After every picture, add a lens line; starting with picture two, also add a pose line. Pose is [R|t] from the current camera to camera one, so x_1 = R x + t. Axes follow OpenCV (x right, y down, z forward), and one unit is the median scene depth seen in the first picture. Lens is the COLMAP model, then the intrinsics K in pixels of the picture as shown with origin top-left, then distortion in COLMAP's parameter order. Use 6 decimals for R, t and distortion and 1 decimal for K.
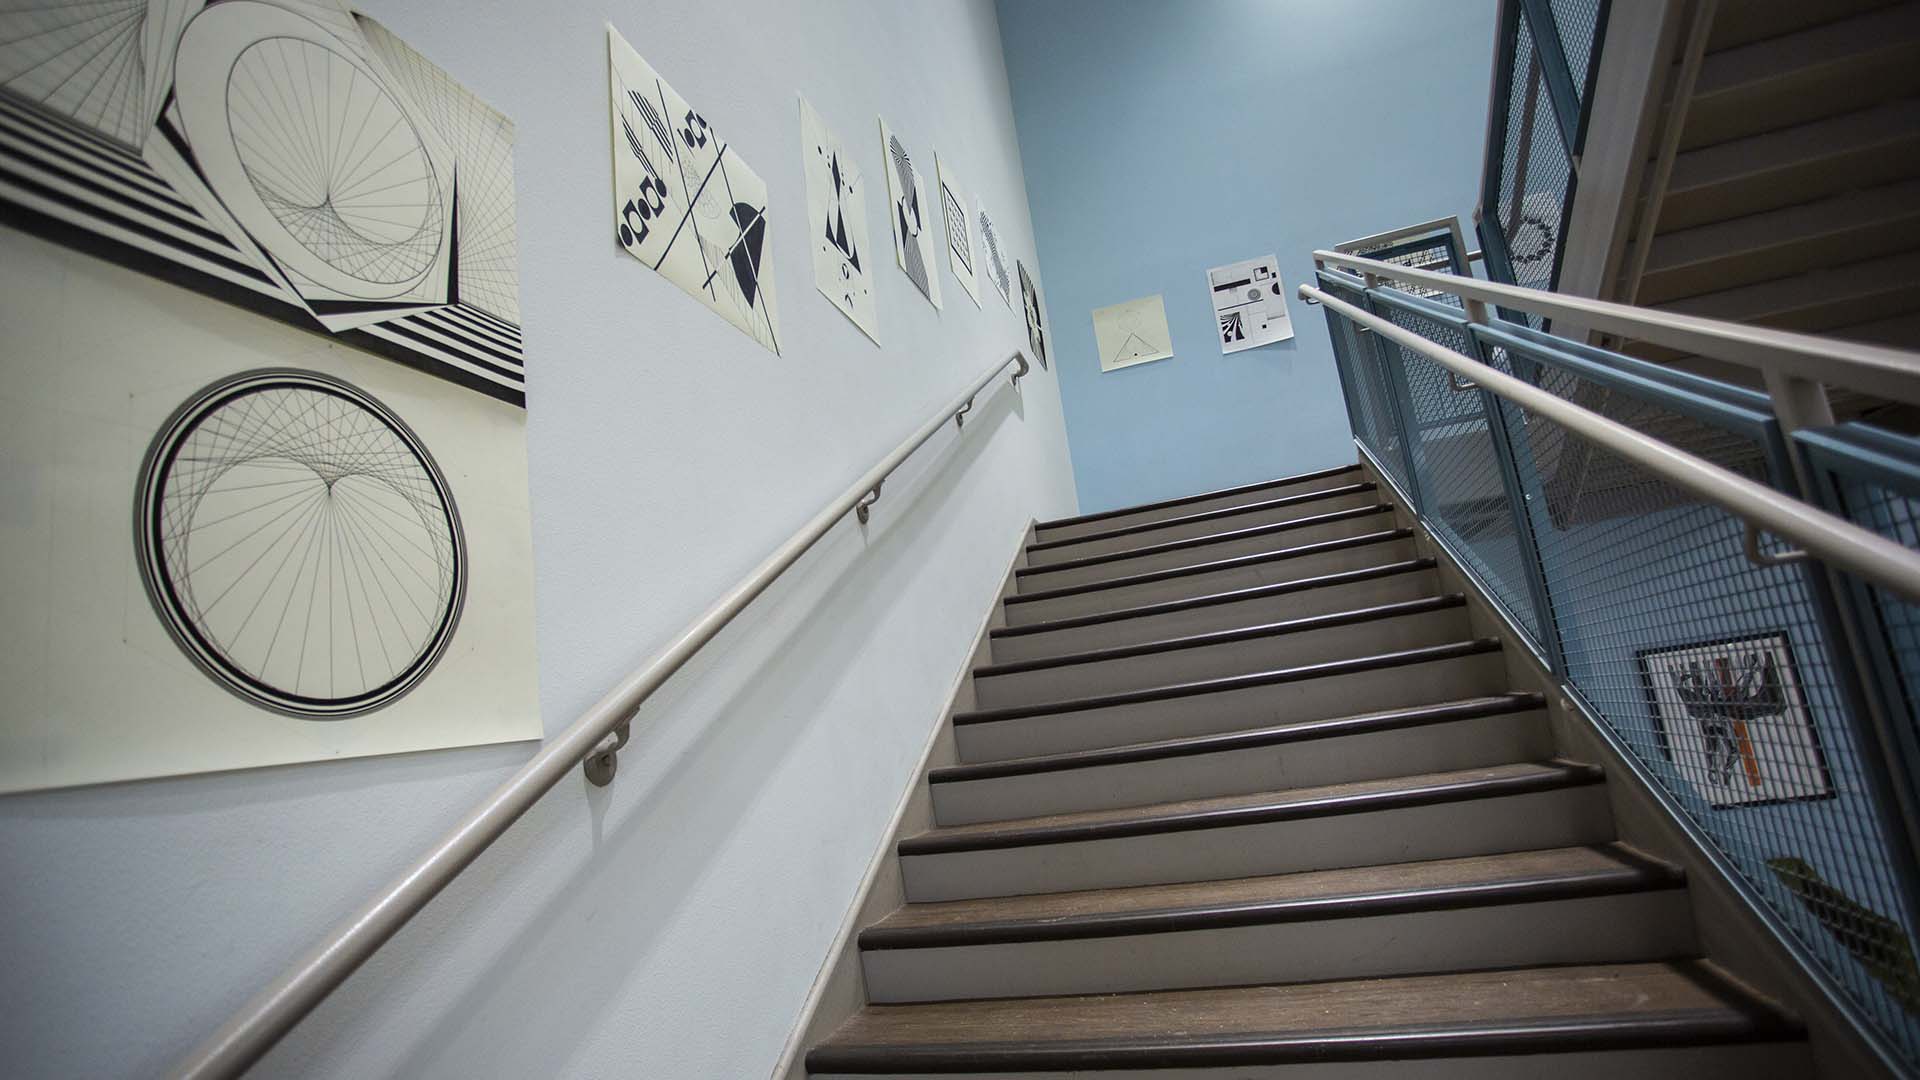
lens RADIAL K [[943.6, 0, 963.9], [0, 943.6, 539.0], [0, 0, 1]] dist [-0.001979, -0.000089]
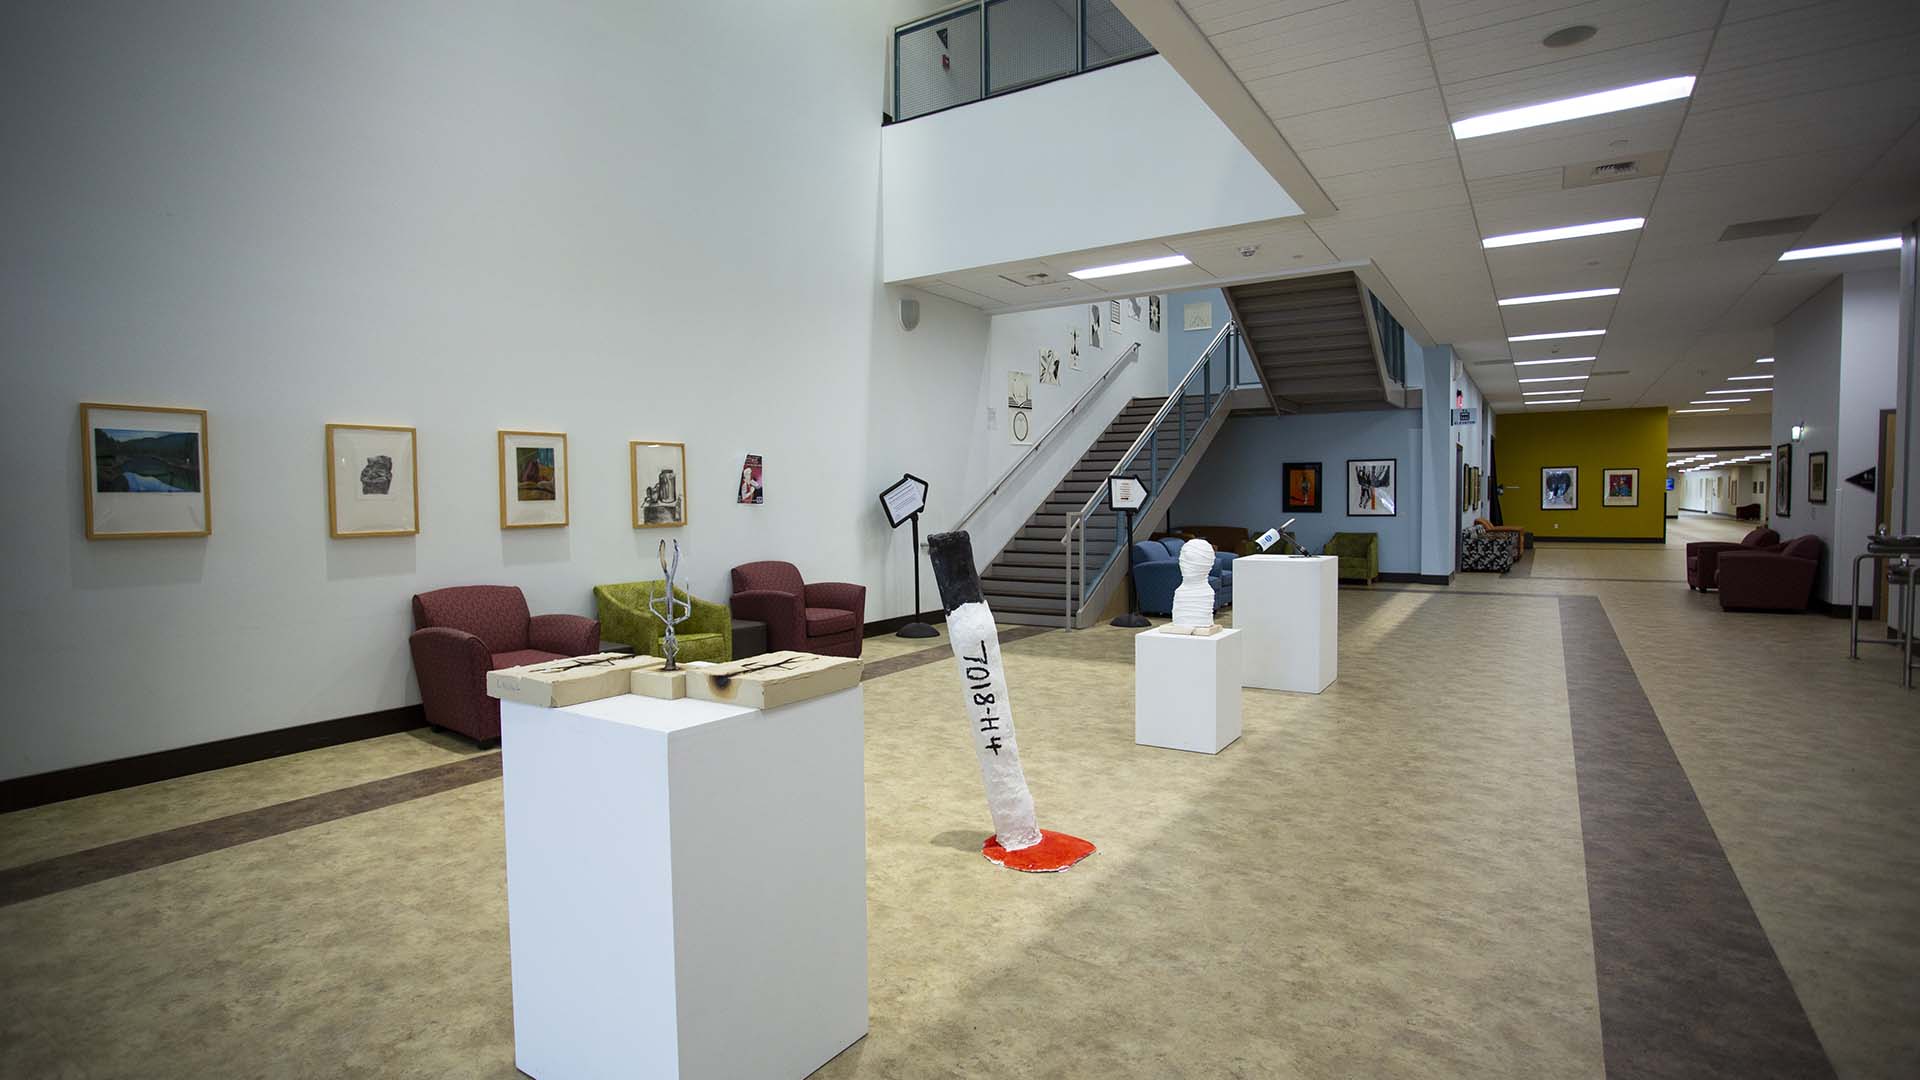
lens RADIAL K [[943.6, 0, 960.5], [0, 943.6, 536.6], [0, 0, 1]] dist [-0.001979, -0.000089]
pose [[0.958867, 0.135547, -0.249403, 0.485188], [-0.067320, 0.962146, 0.264089, -0.482012], [0.275759, -0.236436, 0.931695, -2.934735]]
